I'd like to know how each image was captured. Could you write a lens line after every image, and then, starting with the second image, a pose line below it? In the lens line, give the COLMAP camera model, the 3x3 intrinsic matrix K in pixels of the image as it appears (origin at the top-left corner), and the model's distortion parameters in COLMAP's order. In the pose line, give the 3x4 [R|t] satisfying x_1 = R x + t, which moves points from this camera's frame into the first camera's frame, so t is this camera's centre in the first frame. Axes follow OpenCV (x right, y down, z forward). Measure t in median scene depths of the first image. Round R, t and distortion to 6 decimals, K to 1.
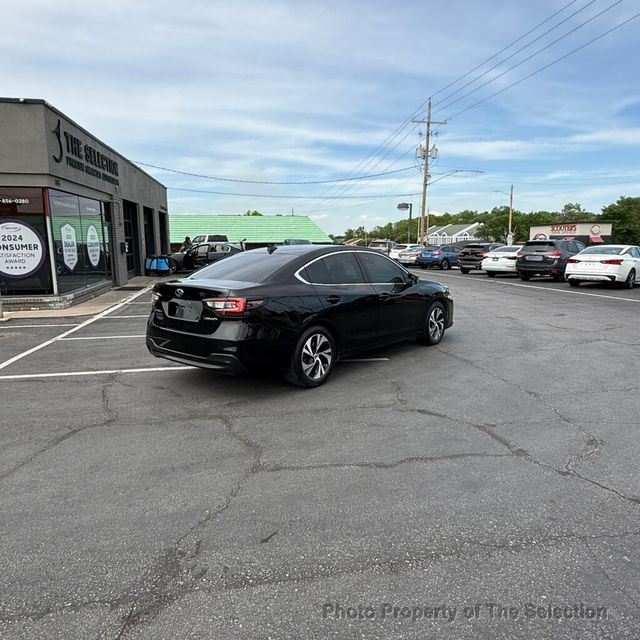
lens RADIAL K [[460.5, 0, 316.4], [0, 460.5, 326.3], [0, 0, 1]] dist [-0.005580, 0.009001]
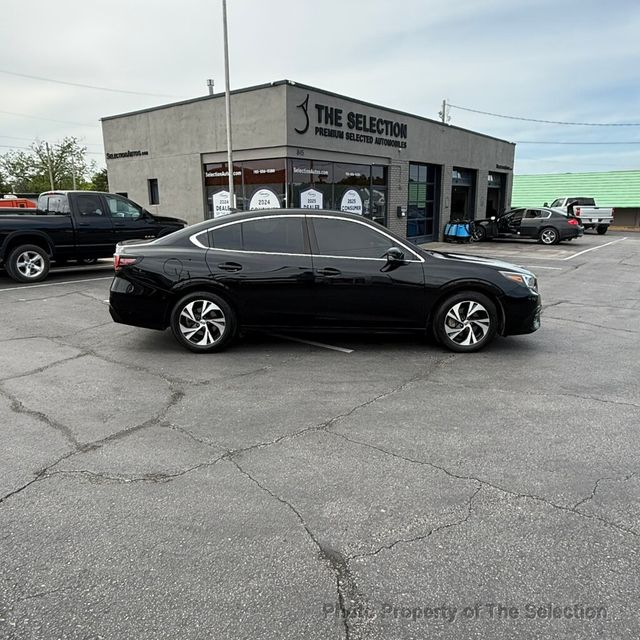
lens RADIAL K [[496.5, 0, 303.9], [0, 496.5, 326.7], [0, 0, 1]] dist [-0.000059, 0.003820]
pose [[0.663914, 0.177015, -0.726556, 0.886216], [-0.135740, 0.983966, 0.115692, -0.075481], [0.735386, 0.021814, 0.677297, 0.428471]]
